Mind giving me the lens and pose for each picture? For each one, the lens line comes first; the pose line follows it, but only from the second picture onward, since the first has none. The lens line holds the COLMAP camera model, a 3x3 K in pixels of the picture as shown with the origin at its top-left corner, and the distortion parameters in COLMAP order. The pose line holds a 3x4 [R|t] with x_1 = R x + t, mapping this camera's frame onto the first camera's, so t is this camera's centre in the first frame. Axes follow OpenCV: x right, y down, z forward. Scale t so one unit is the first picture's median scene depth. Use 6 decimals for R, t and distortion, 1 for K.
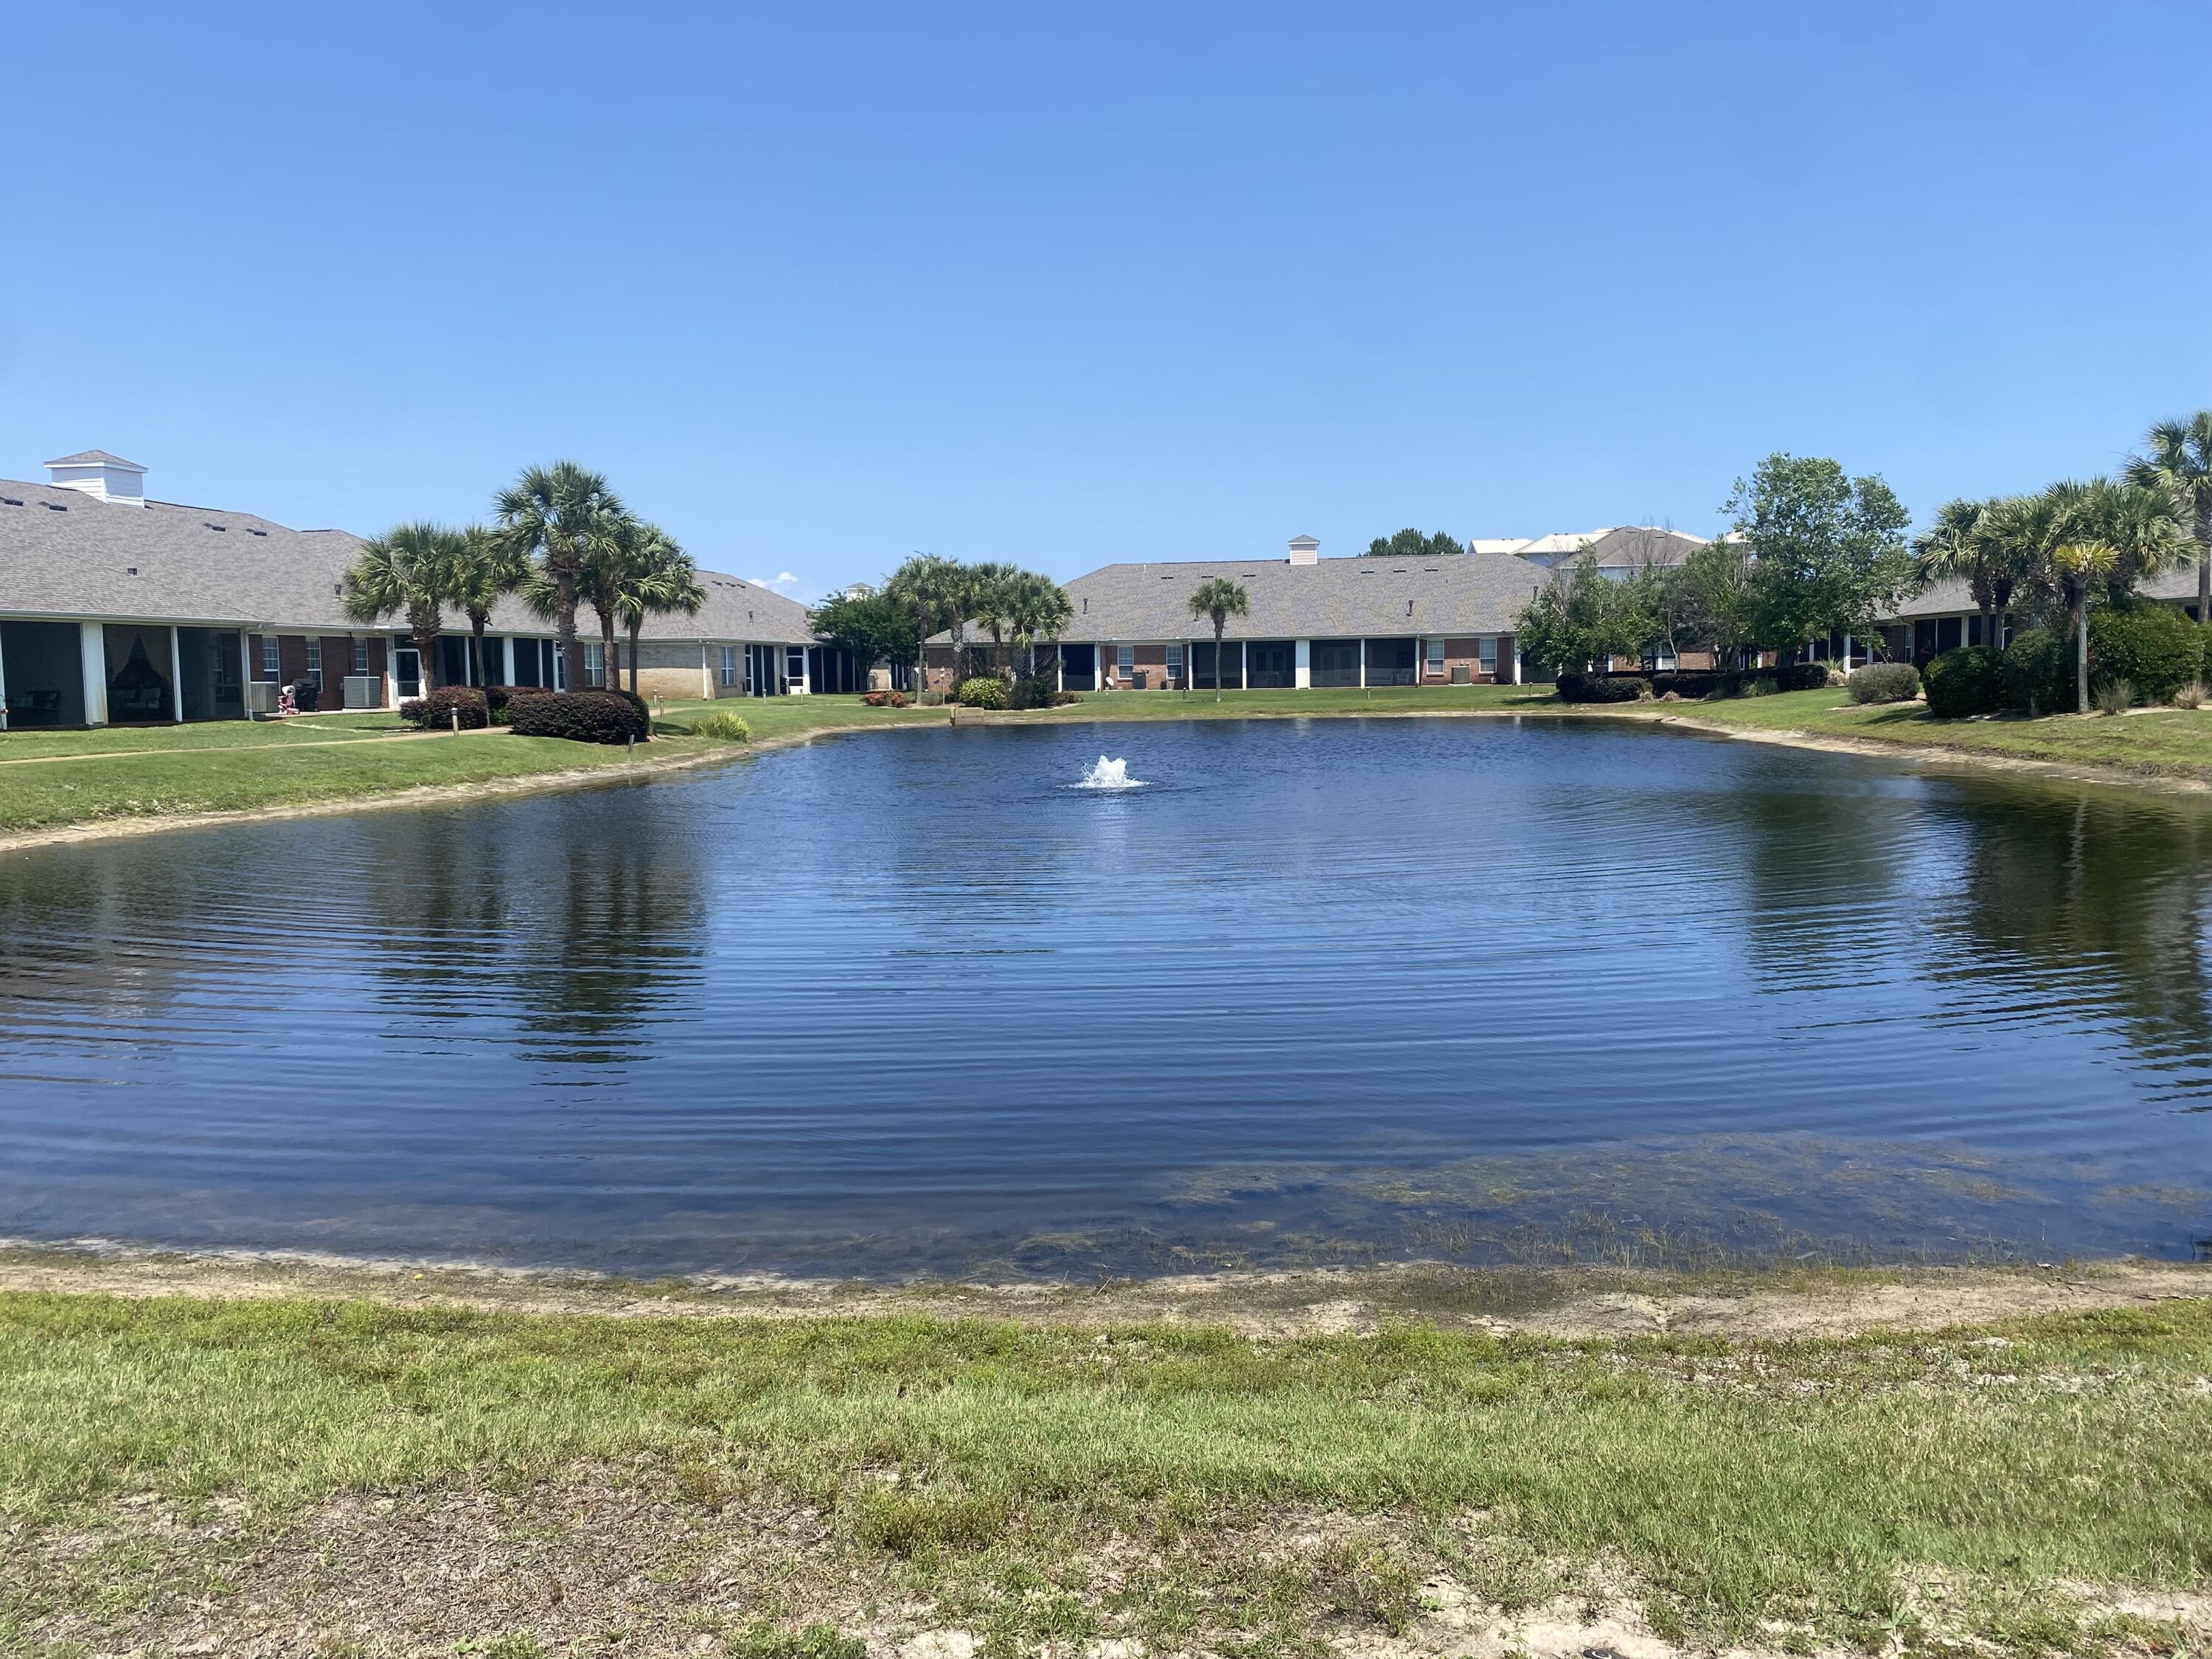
lens RADIAL K [[1660.8, 0, 1057.5], [0, 1660.8, 792.0], [0, 0, 1]] dist [0.035933, -0.045164]
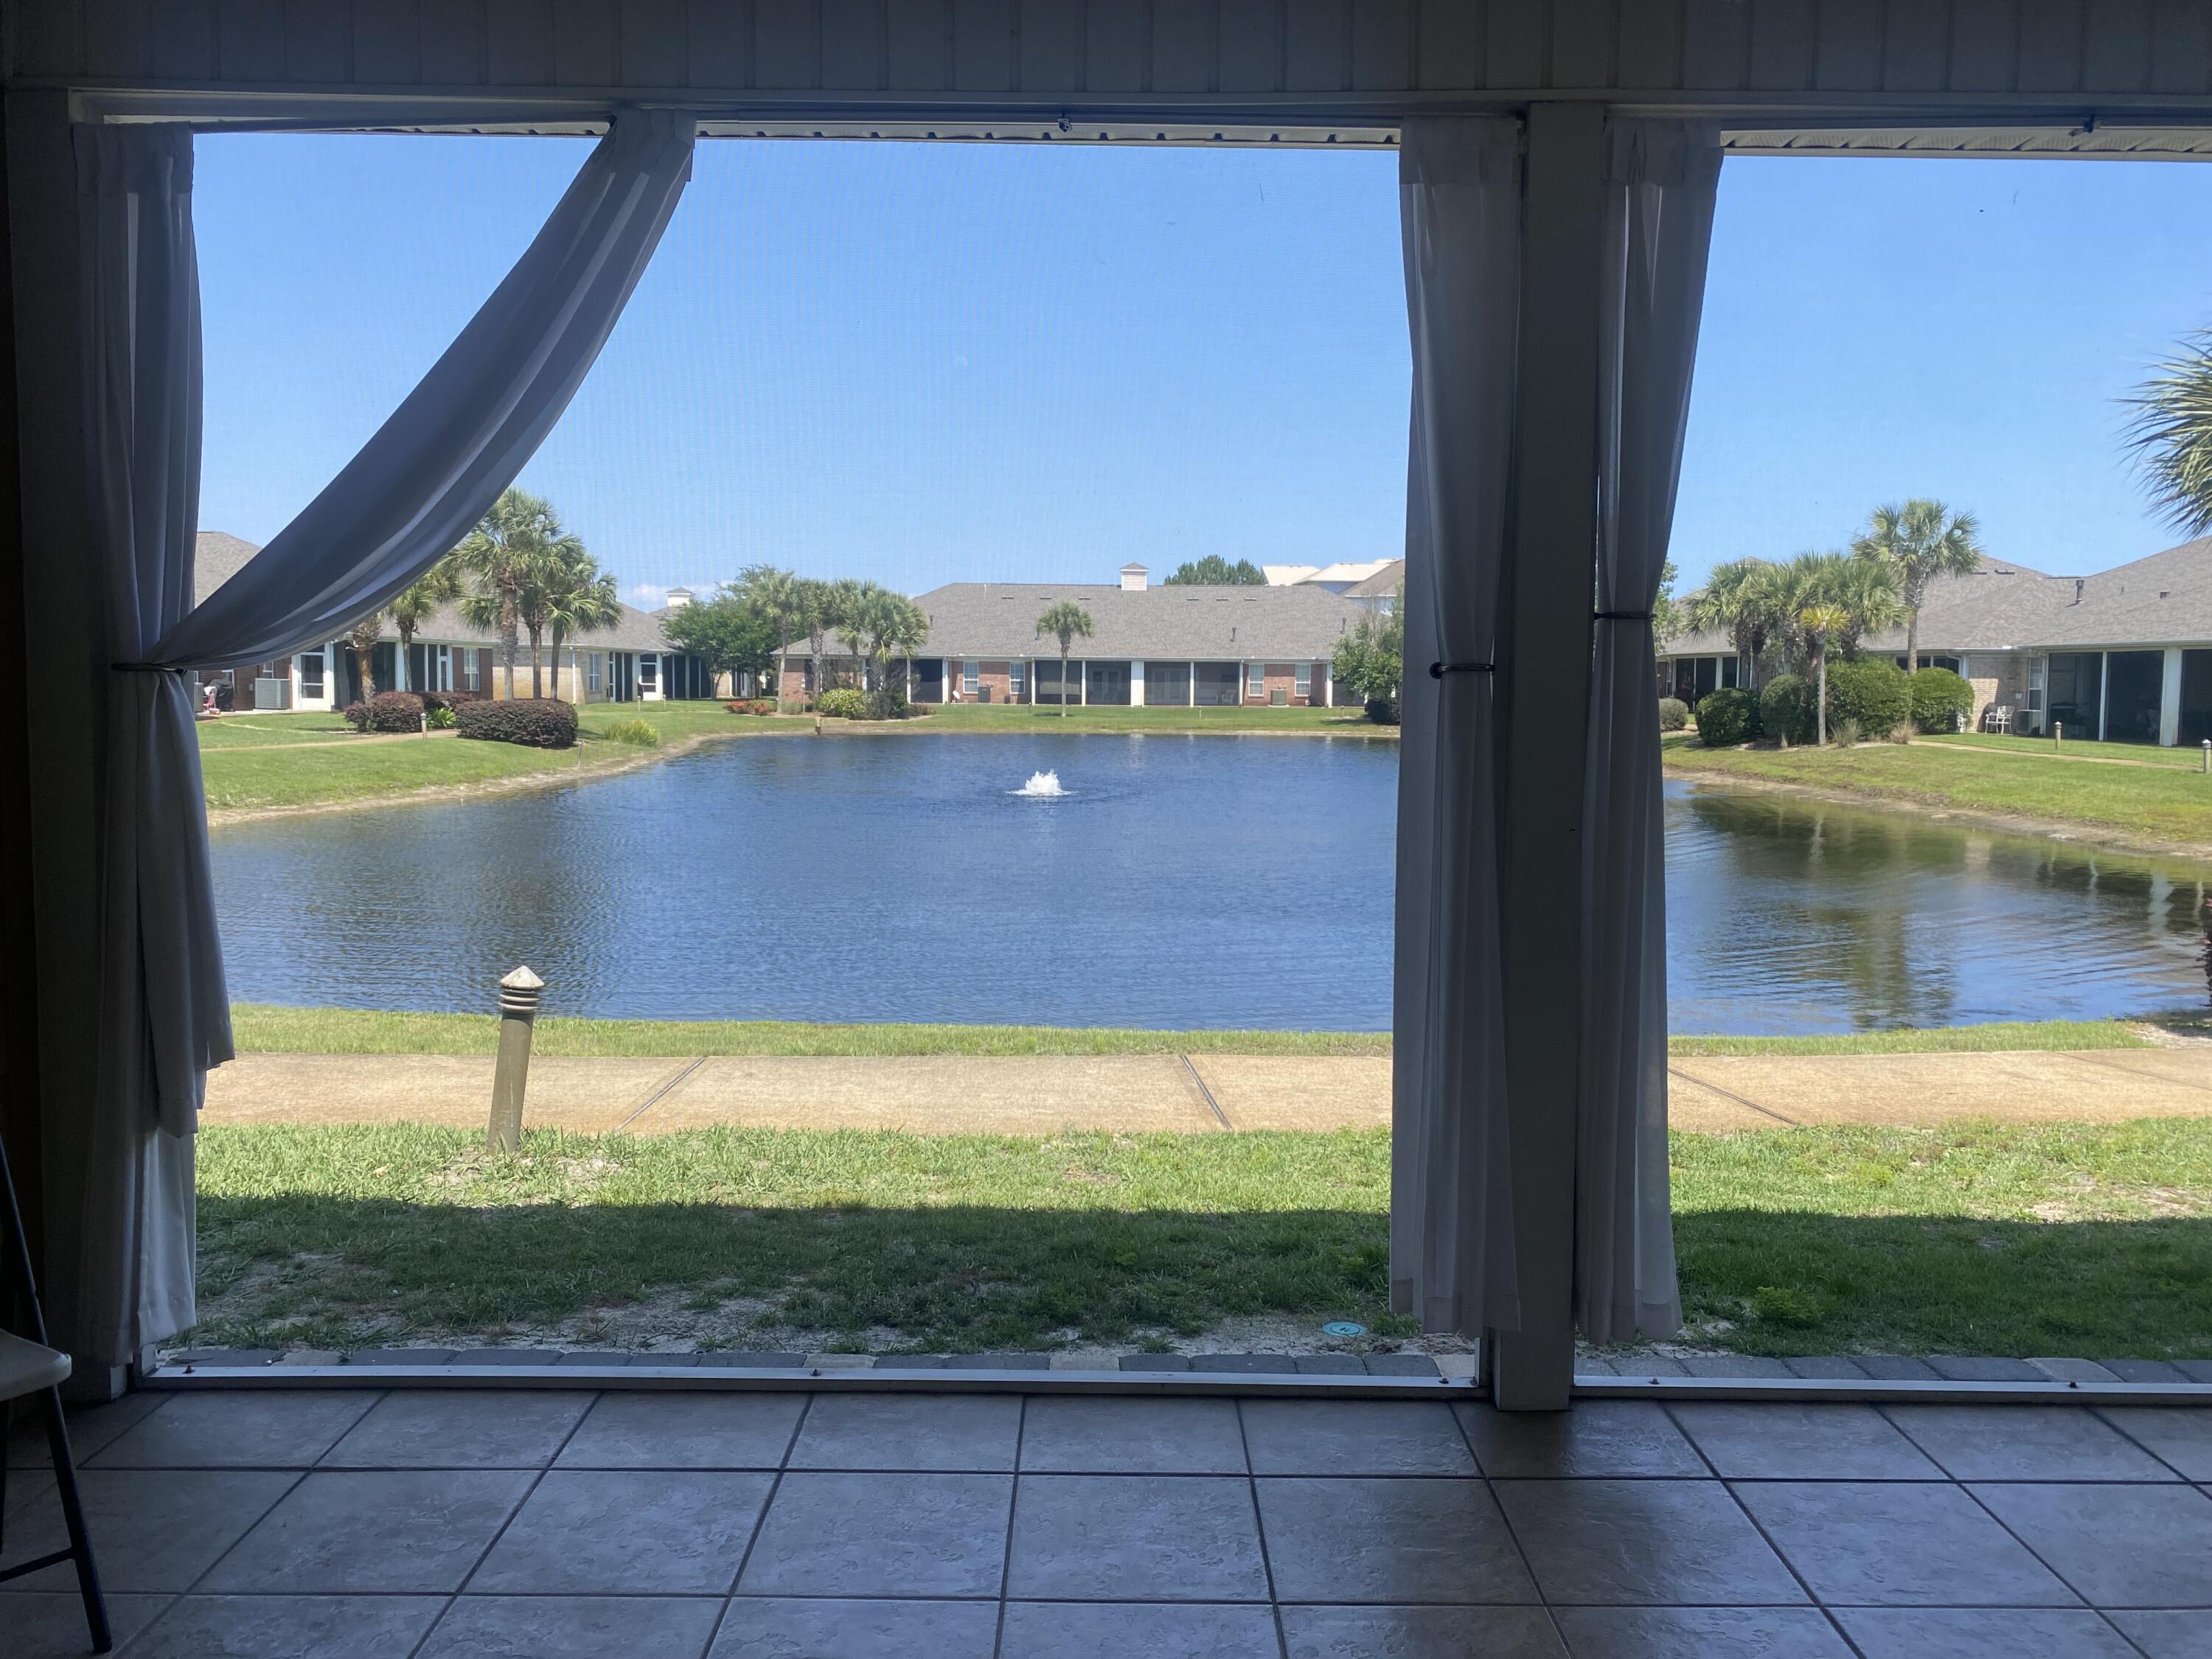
lens RADIAL K [[1660.8, 0, 1080.0], [0, 1660.8, 779.8], [0, 0, 1]] dist [0.035933, -0.045164]
pose [[0.989006, 0.015061, 0.147104, -0.078876], [-0.013235, 0.999823, -0.013389, 0.001169], [-0.147280, 0.011294, 0.989030, -0.098412]]
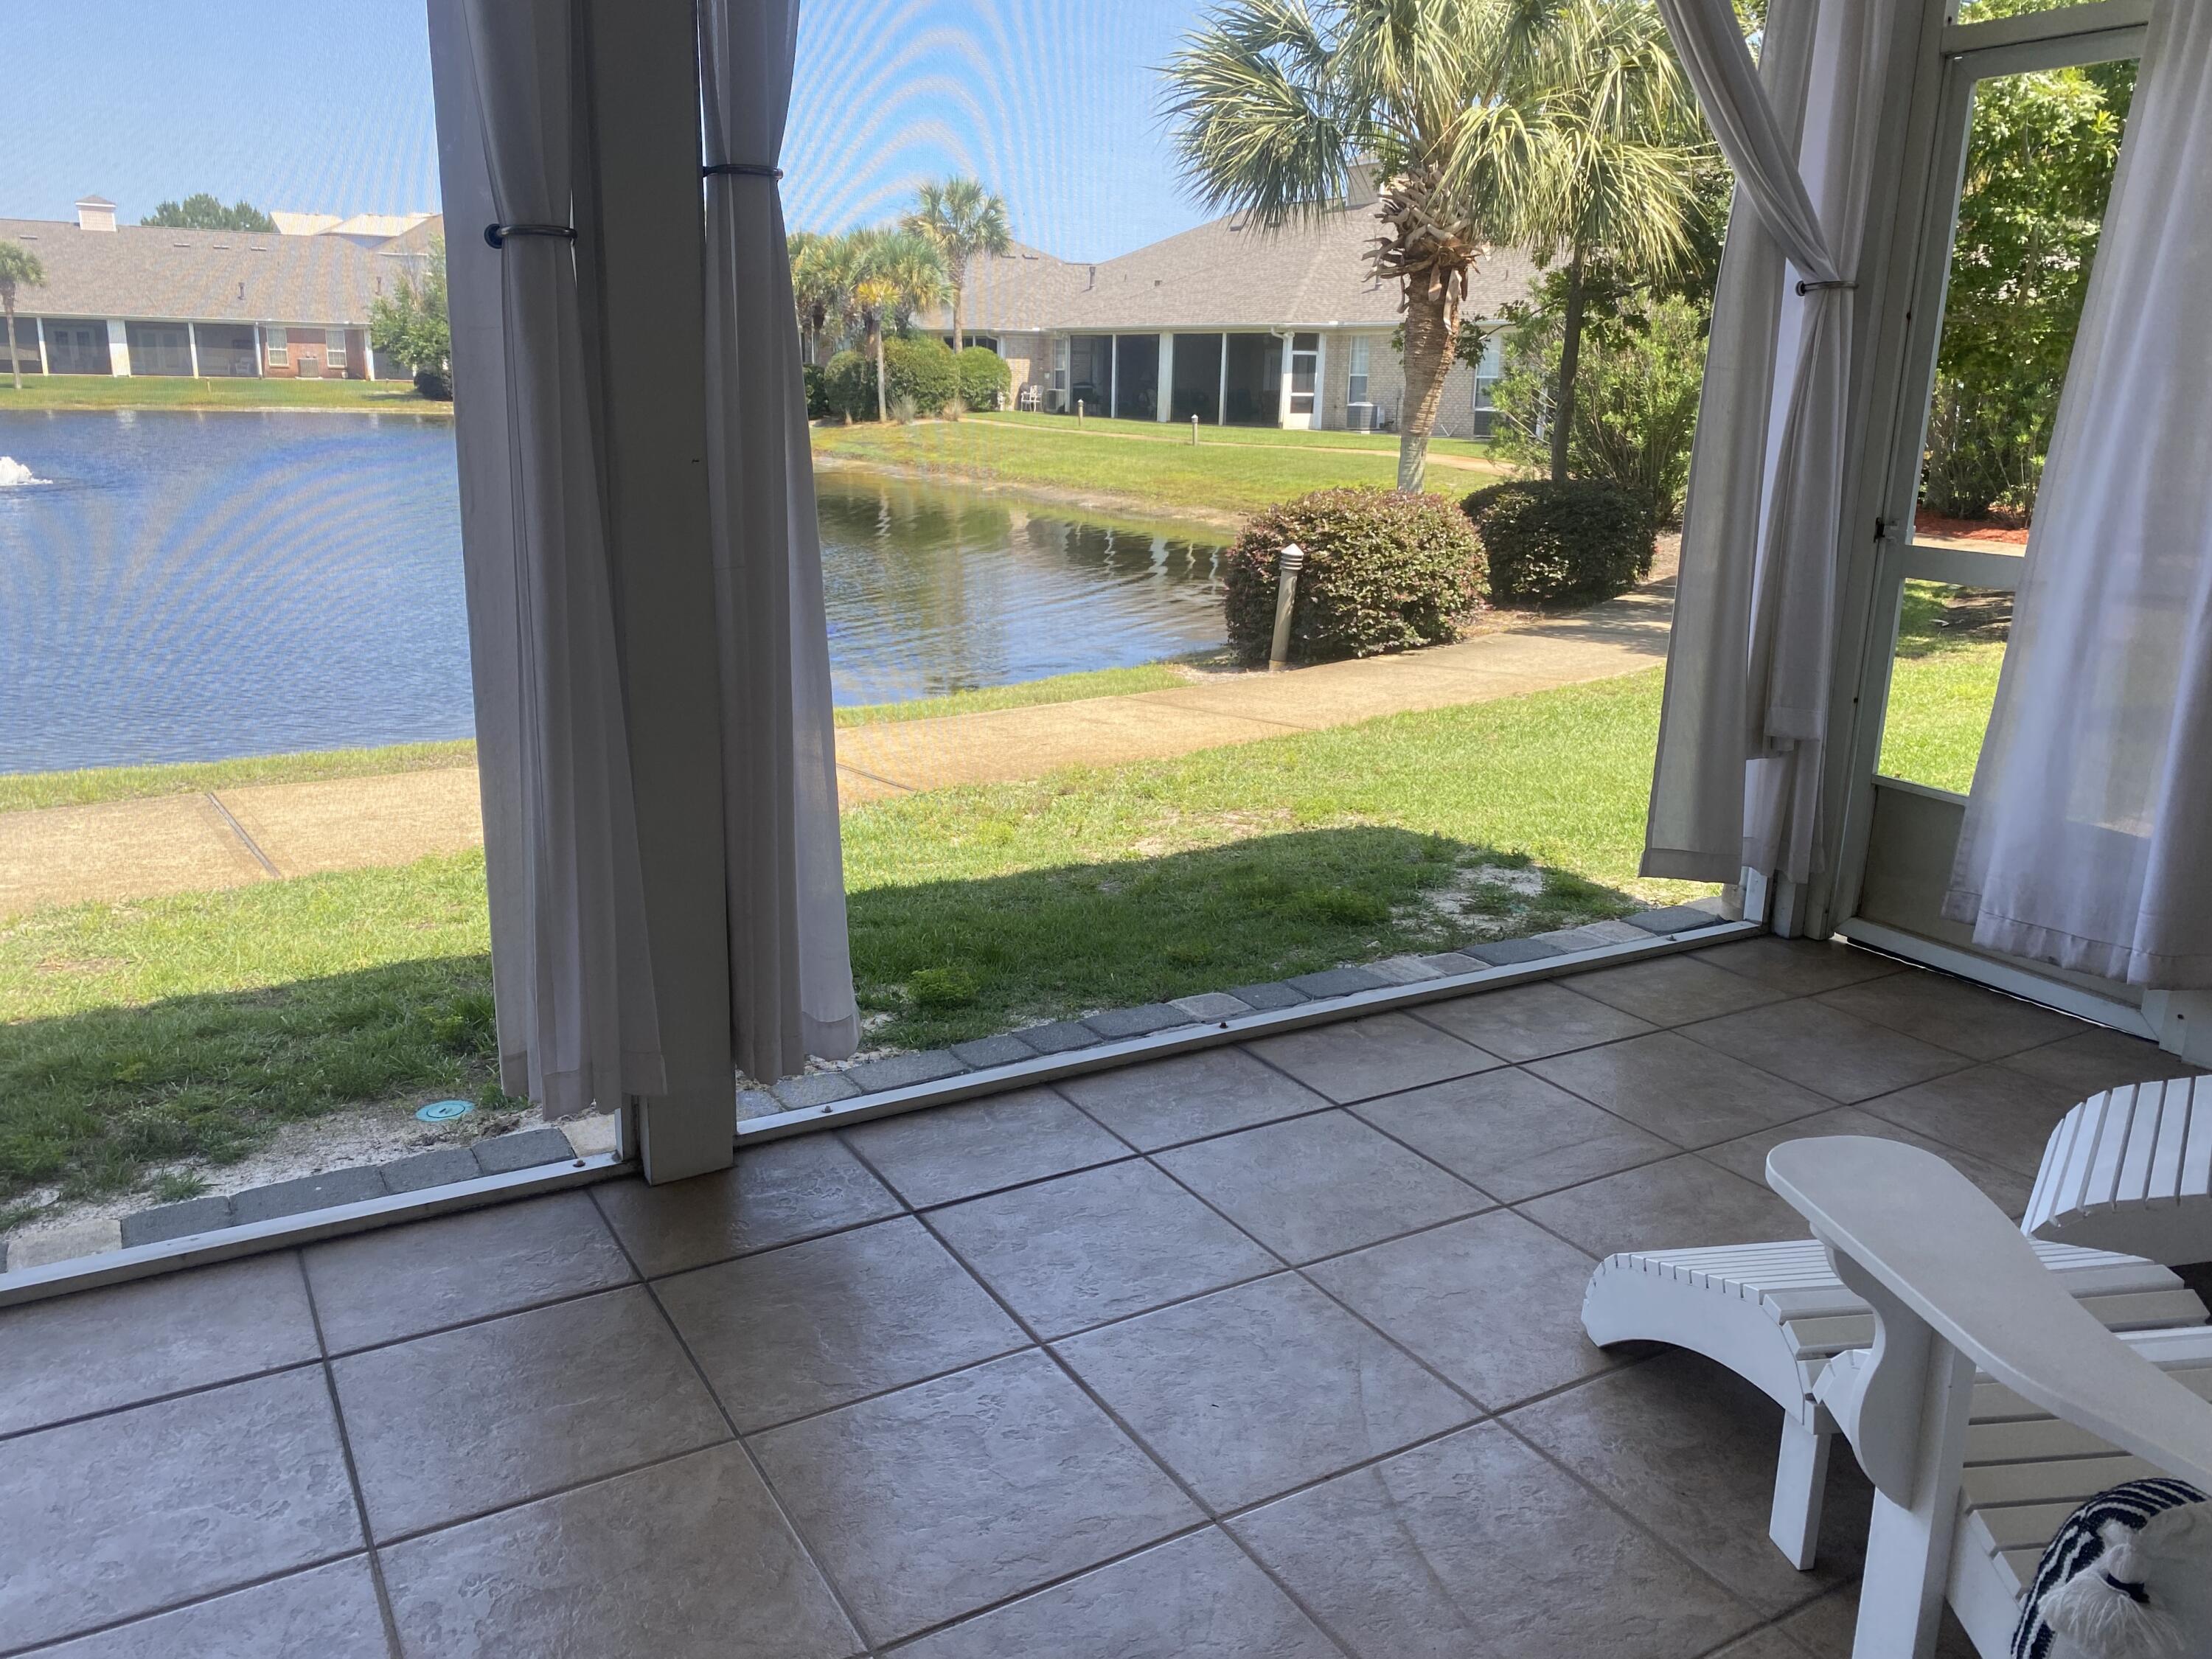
lens RADIAL K [[1660.8, 0, 1090.2], [0, 1660.8, 811.3], [0, 0, 1]] dist [0.035933, -0.045164]
pose [[0.770758, -0.127624, 0.624215, -0.071206], [0.009476, 0.981920, 0.189059, 0.003908], [-0.637058, -0.139803, 0.758032, -0.076815]]
